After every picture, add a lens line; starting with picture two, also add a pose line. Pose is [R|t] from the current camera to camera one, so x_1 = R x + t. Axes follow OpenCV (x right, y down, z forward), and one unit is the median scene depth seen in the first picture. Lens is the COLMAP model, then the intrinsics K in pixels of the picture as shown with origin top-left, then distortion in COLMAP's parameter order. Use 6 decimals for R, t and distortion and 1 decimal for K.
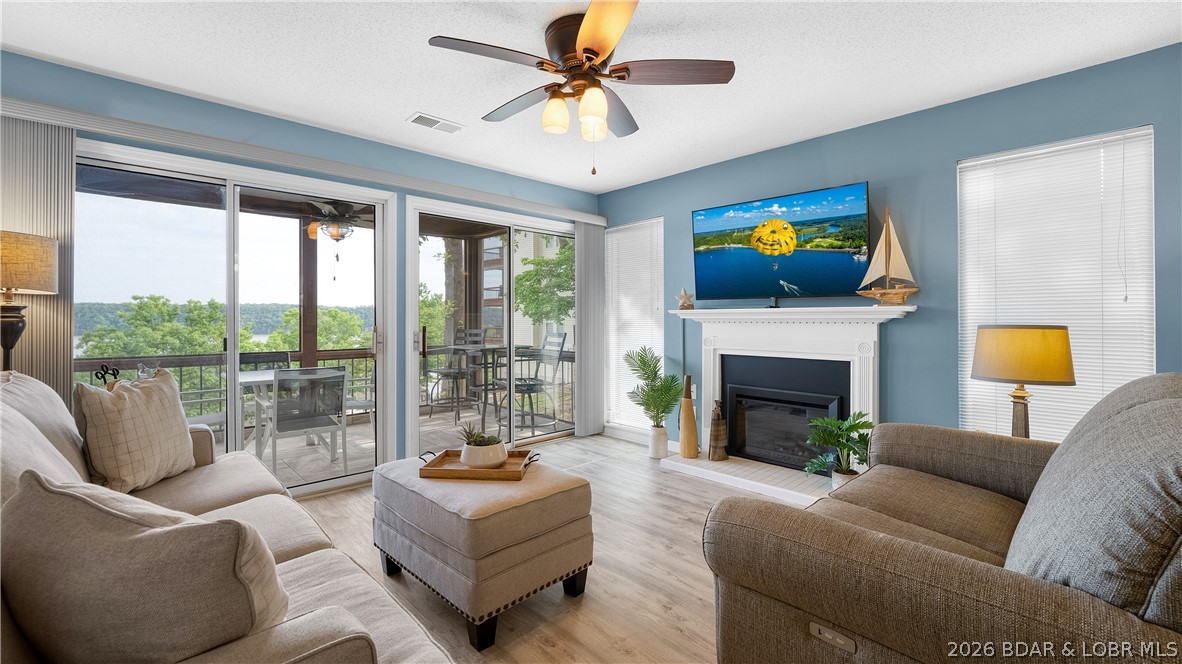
lens RADIAL K [[508.1, 0, 591.0], [0, 508.1, 332.0], [0, 0, 1]] dist [-0.001388, -0.000084]
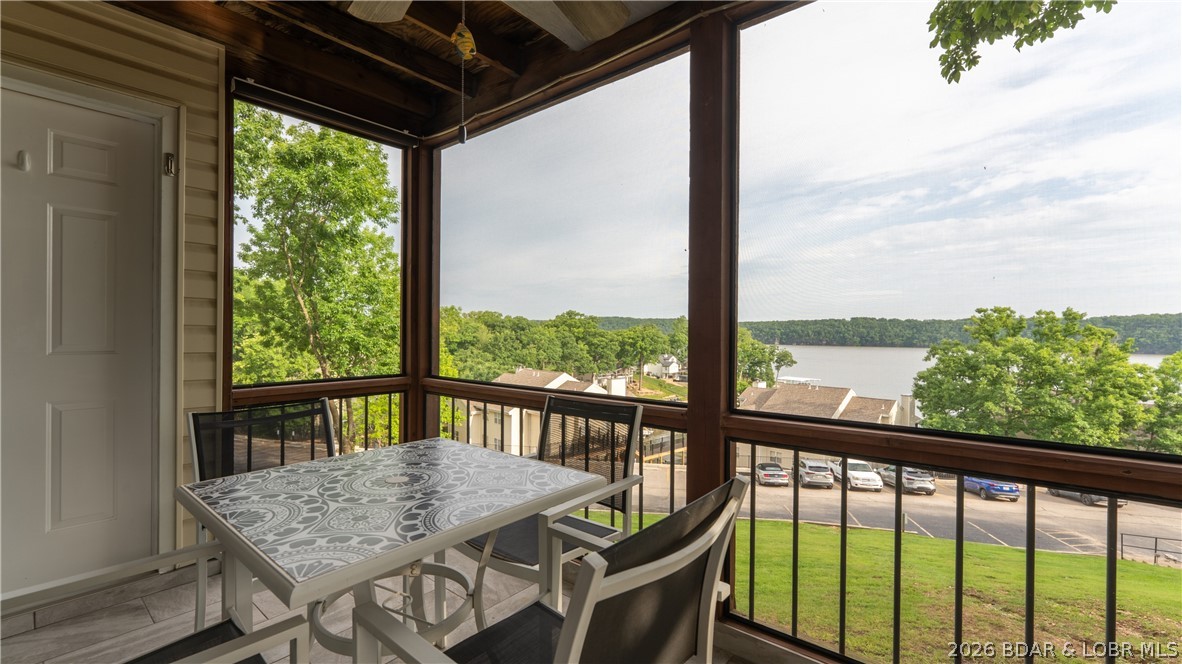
lens RADIAL K [[506.5, 0, 591.0], [0, 506.5, 332.0], [0, 0, 1]] dist [0.001554, 0.000025]
pose [[0.090970, 0.002264, -0.995851, -0.014441], [-0.026303, 0.999654, -0.000130, -0.008028], [0.995506, 0.026205, 0.090998, 0.183714]]
